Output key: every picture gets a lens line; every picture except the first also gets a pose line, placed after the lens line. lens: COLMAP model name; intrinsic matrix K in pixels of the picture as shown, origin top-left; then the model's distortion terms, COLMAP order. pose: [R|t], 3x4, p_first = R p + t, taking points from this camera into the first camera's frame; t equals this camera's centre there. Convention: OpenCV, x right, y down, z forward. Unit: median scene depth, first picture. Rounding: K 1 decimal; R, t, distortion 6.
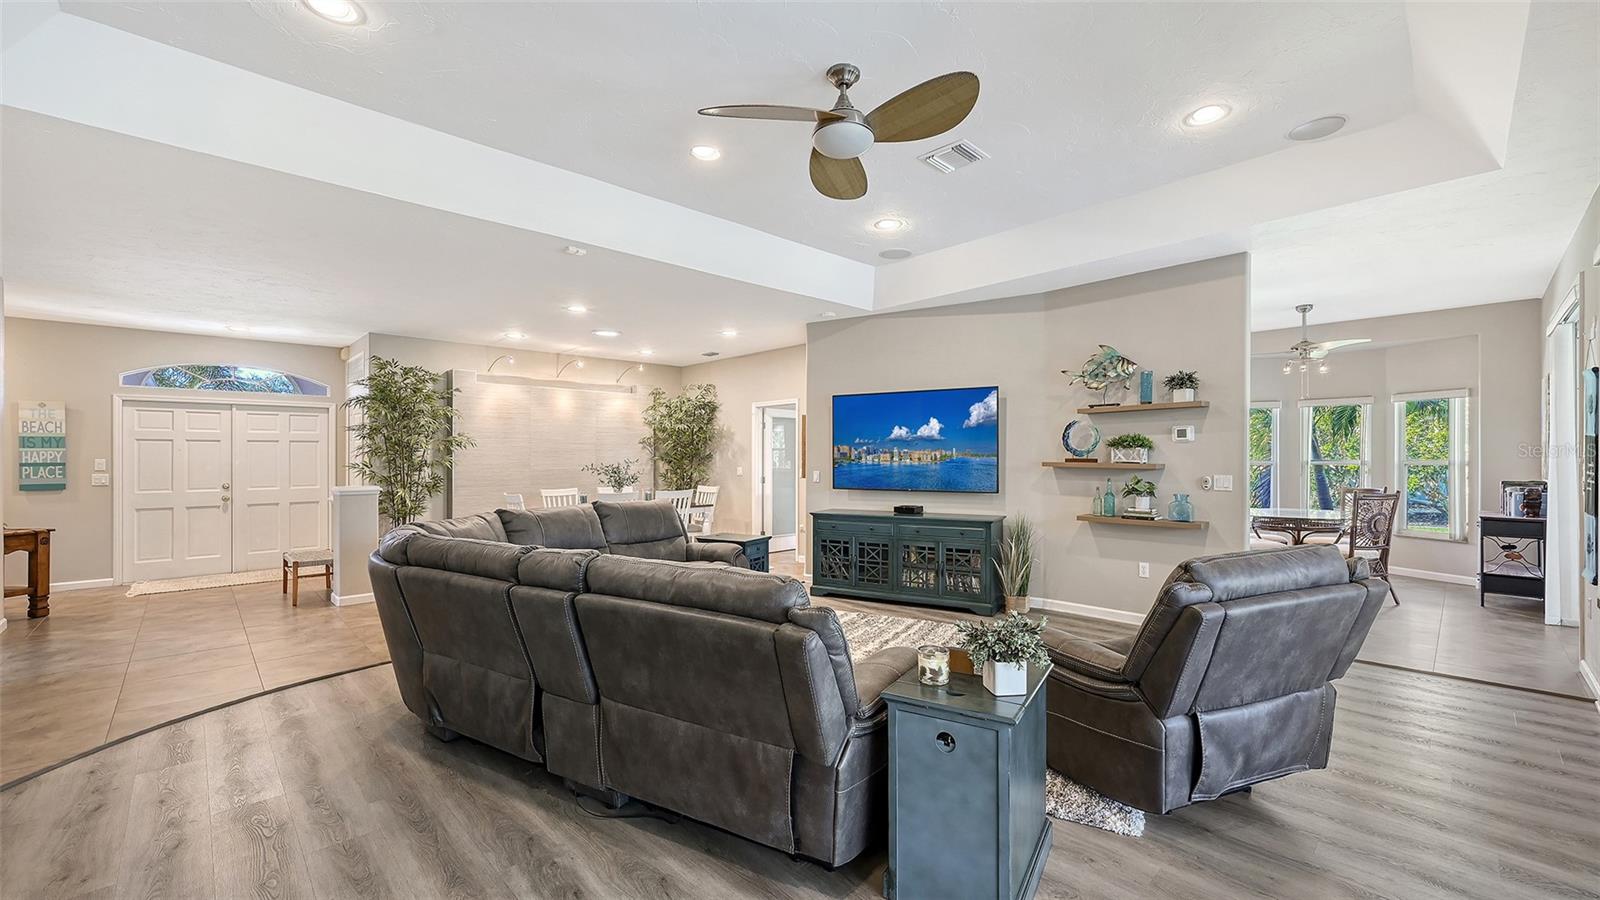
lens RADIAL K [[640.0, 0, 801.3], [0, 640.0, 465.8], [0, 0, 1]] dist [0.000064, 0.000103]
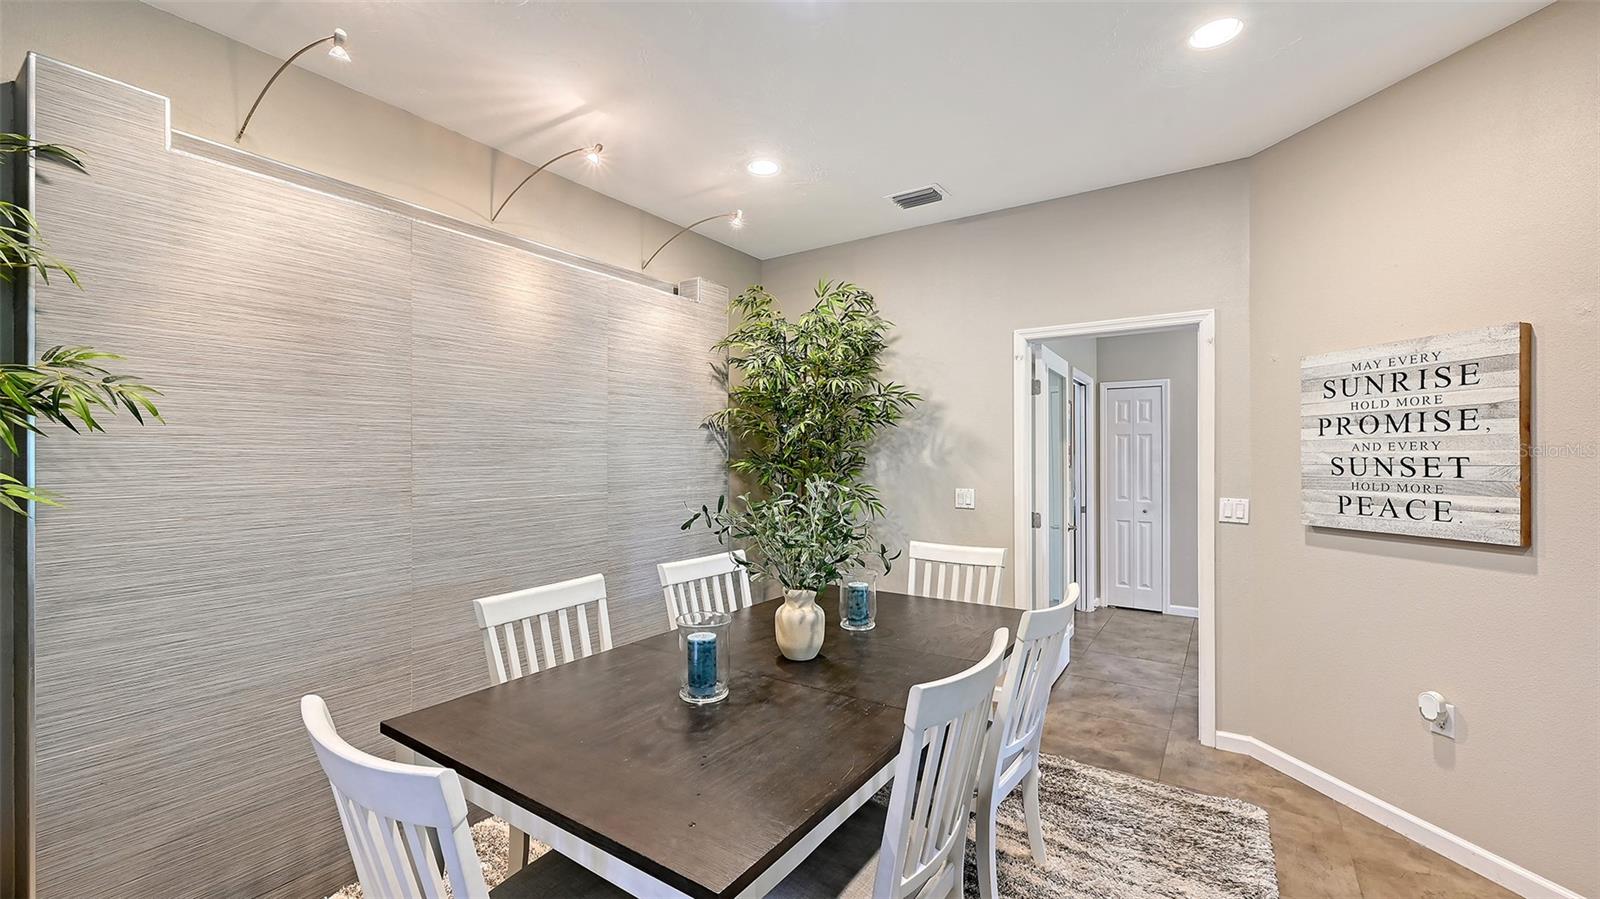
lens RADIAL K [[640.6, 0, 805.0], [0, 640.6, 458.5], [0, 0, 1]] dist [-0.003172, 0.000028]
pose [[0.973619, 0.004398, 0.228138, -0.430718], [-0.002225, 0.999950, -0.009784, -0.019080], [-0.228170, 0.009018, 0.973580, 0.926832]]
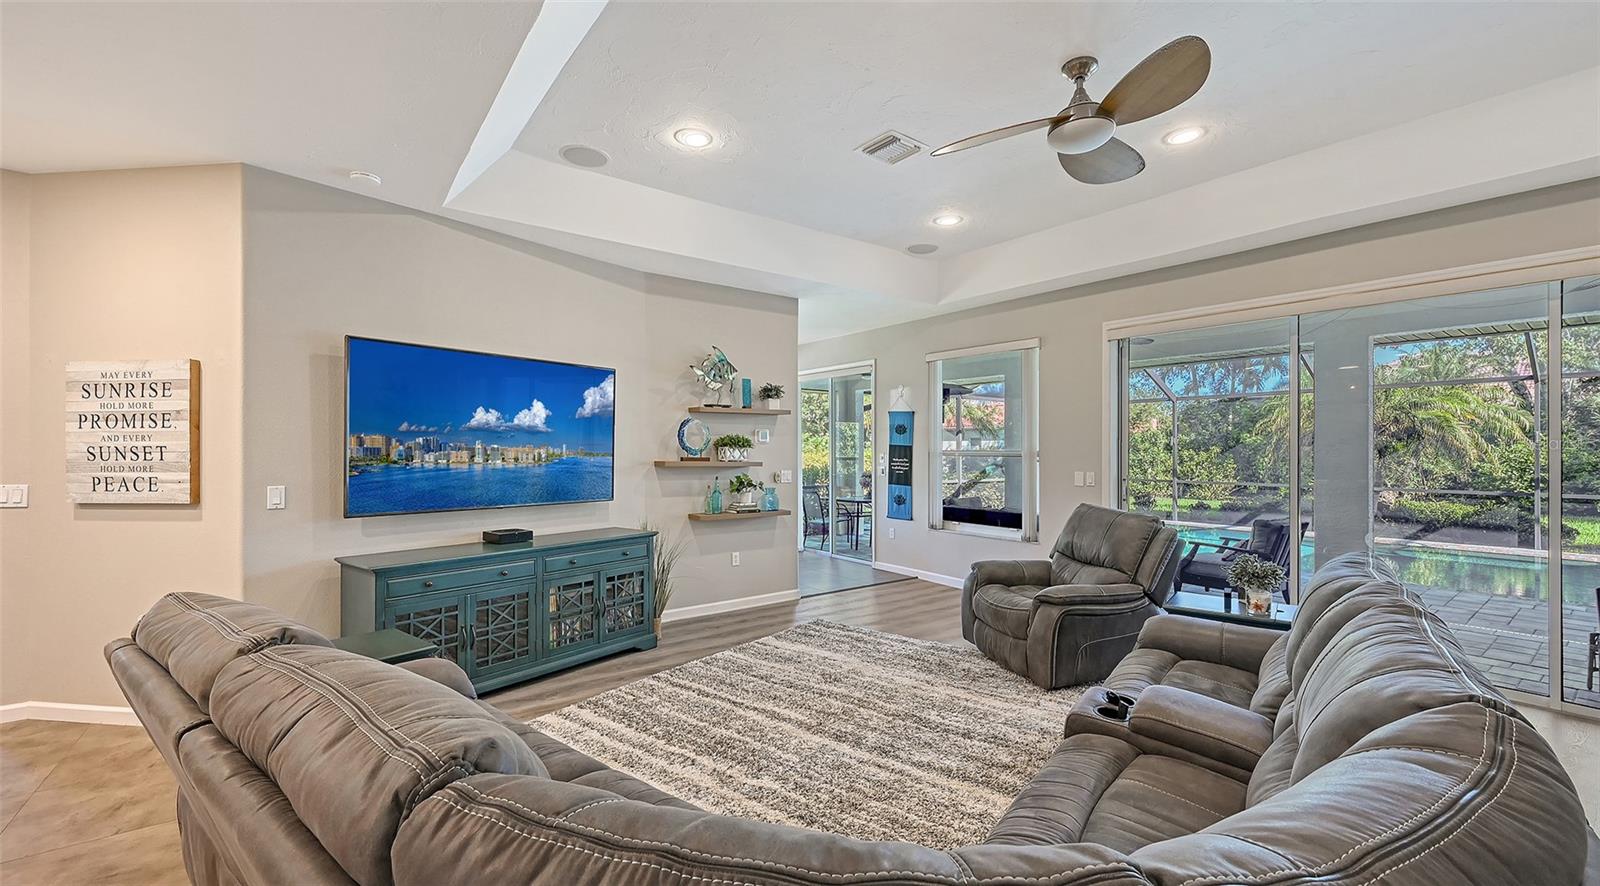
lens RADIAL K [[642.1, 0, 810.8], [0, 642.1, 447.2], [0, 0, 1]] dist [-0.001391, -0.000310]
pose [[0.106988, 0.009880, 0.994211, -0.452158], [0.009885, 0.999891, -0.011000, -0.012498], [-0.994211, 0.011005, 0.106879, 0.616124]]
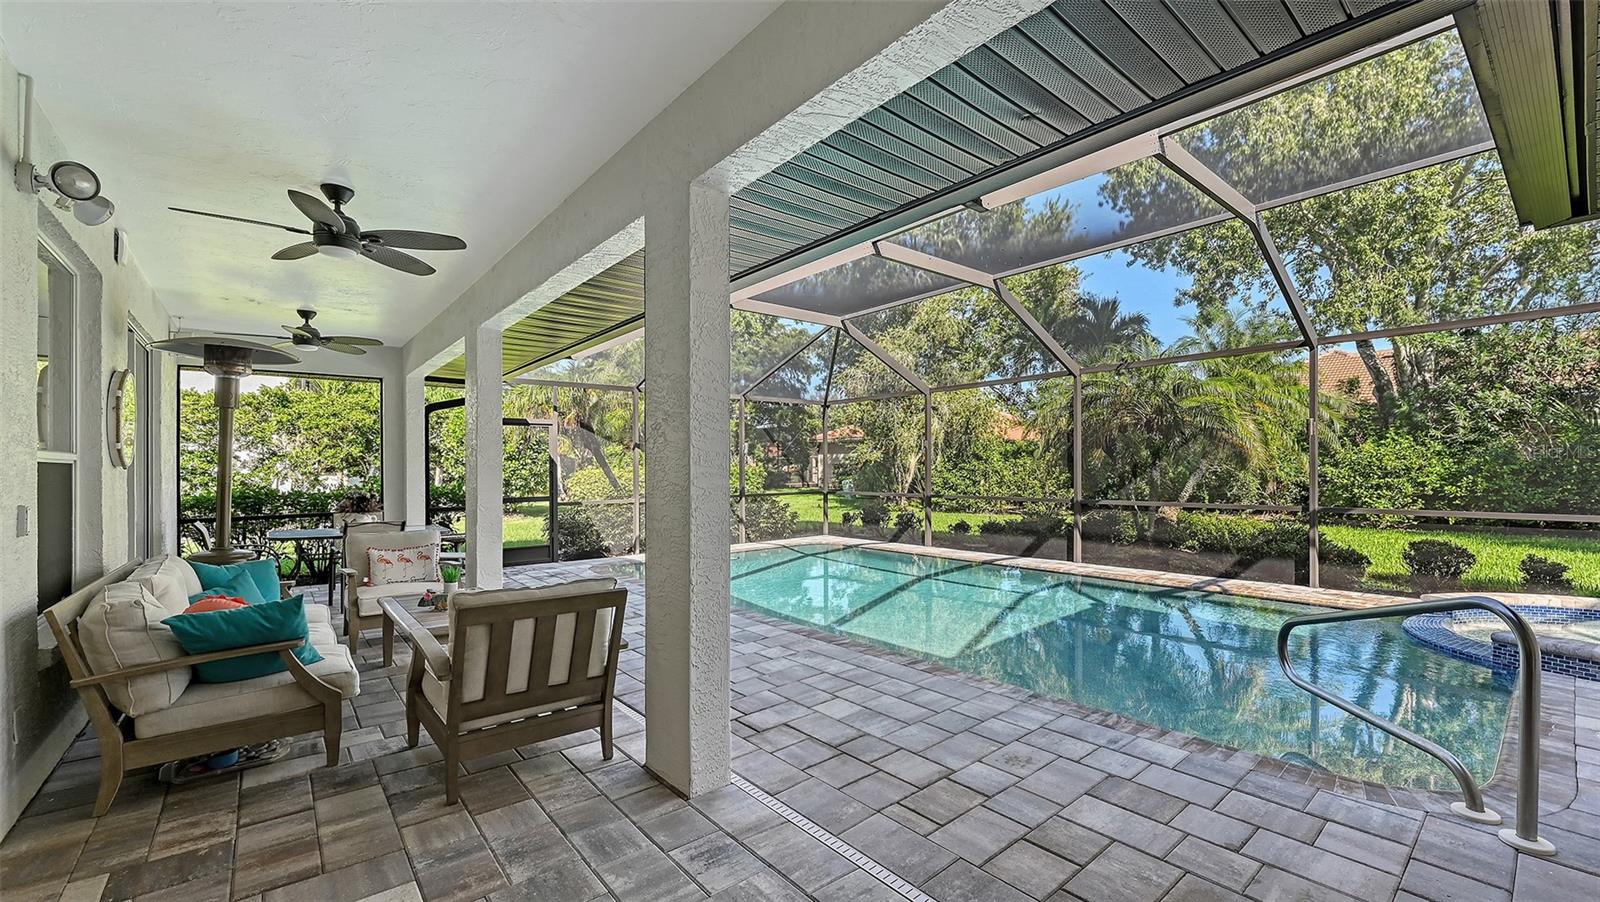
lens RADIAL K [[642.3, 0, 805.6], [0, 642.3, 474.3], [0, 0, 1]] dist [-0.001531, -0.000268]
pose [[0.071526, -0.009534, 0.997393, 0.133642], [0.025962, 0.999633, 0.007694, 0.013200], [-0.997101, 0.025344, 0.071747, -0.185312]]
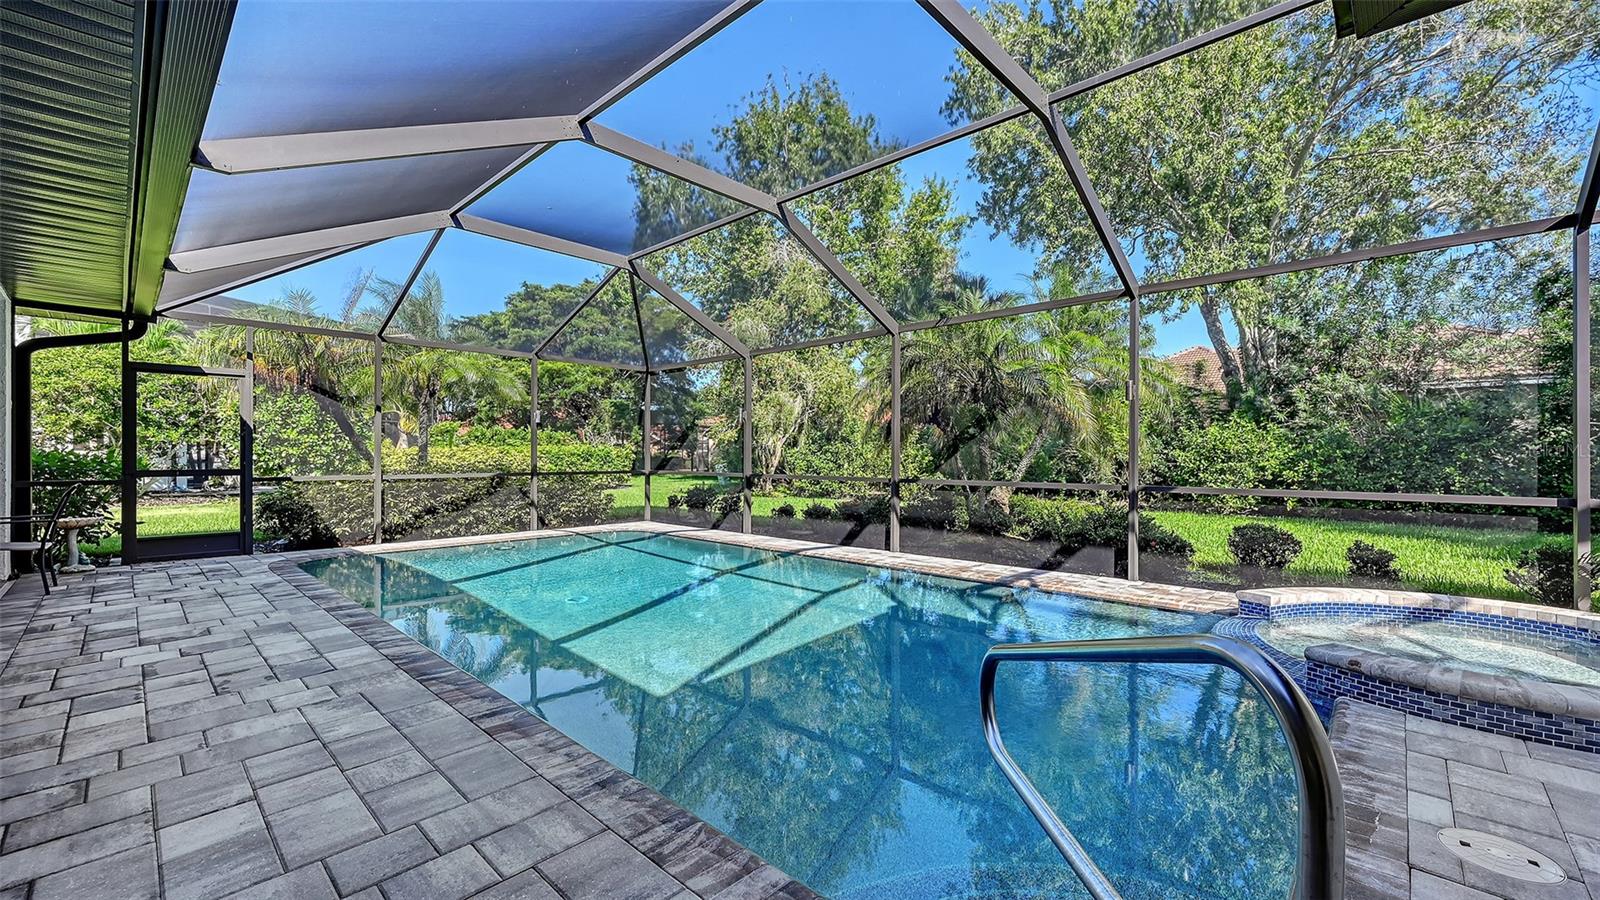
lens RADIAL K [[640.6, 0, 805.0], [0, 640.6, 459.0], [0, 0, 1]] dist [-0.003172, 0.000028]
pose [[-0.056291, -0.002520, 0.998411, 0.384095], [0.012265, 0.999920, 0.003215, 0.051711], [-0.998339, 0.012427, -0.056256, -0.439123]]
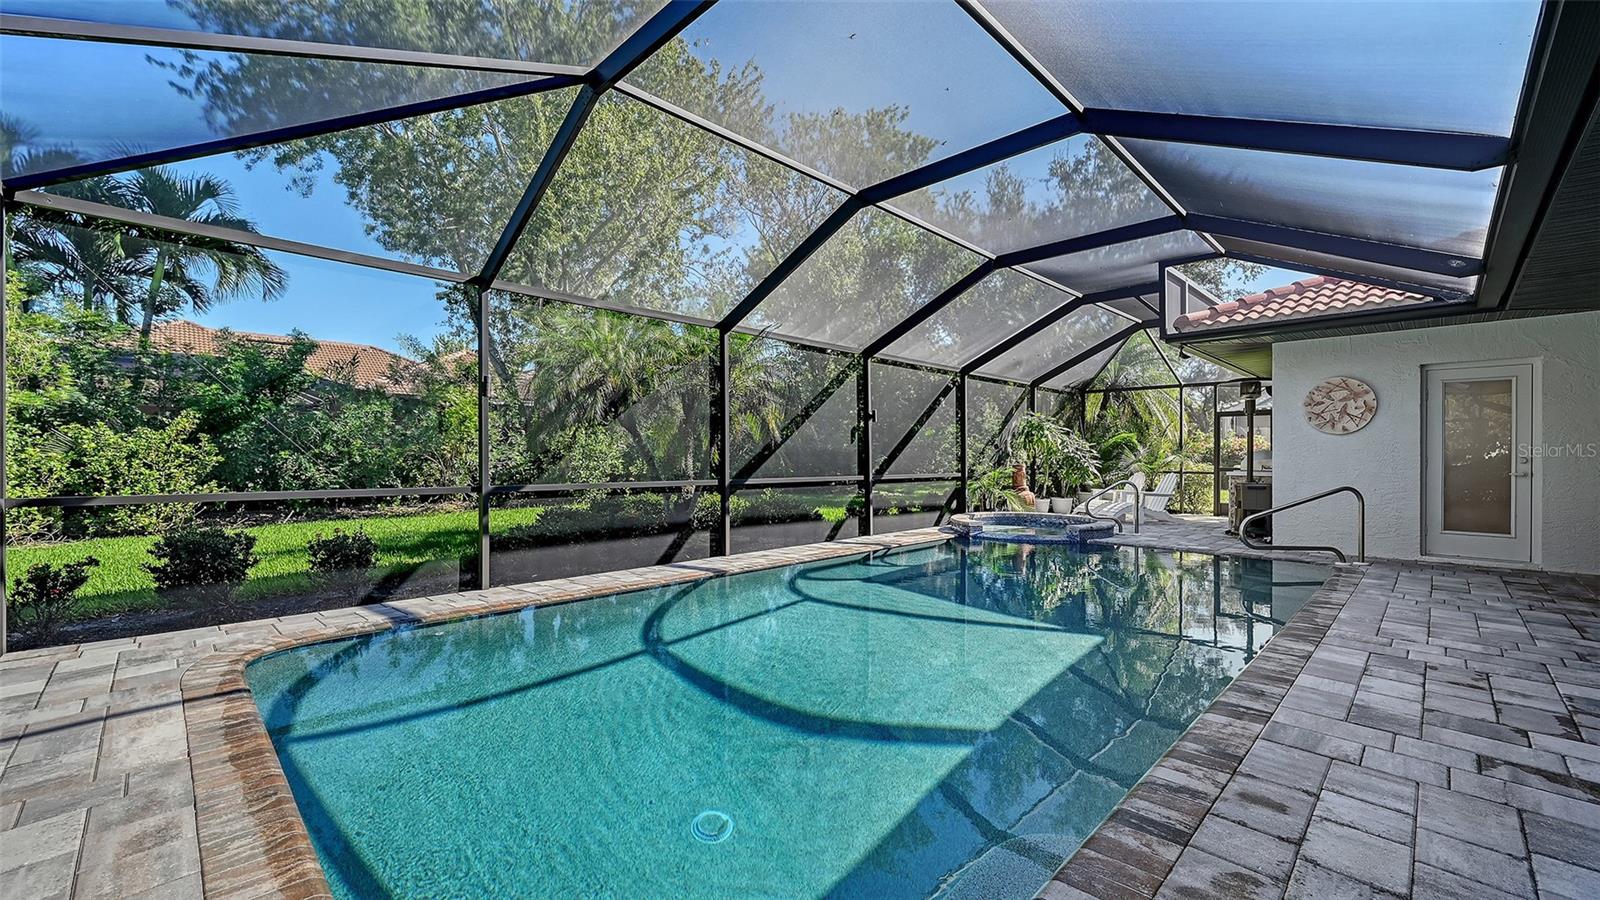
lens RADIAL K [[654.6, 0, 800.2], [0, 654.6, 467.0], [0, 0, 1]] dist [-0.000914, 0.000052]
pose [[-0.999932, -0.000506, -0.011646, 1.469903], [-0.000814, 0.999649, 0.026466, 0.039613], [0.011629, 0.026473, -0.999582, 0.511446]]
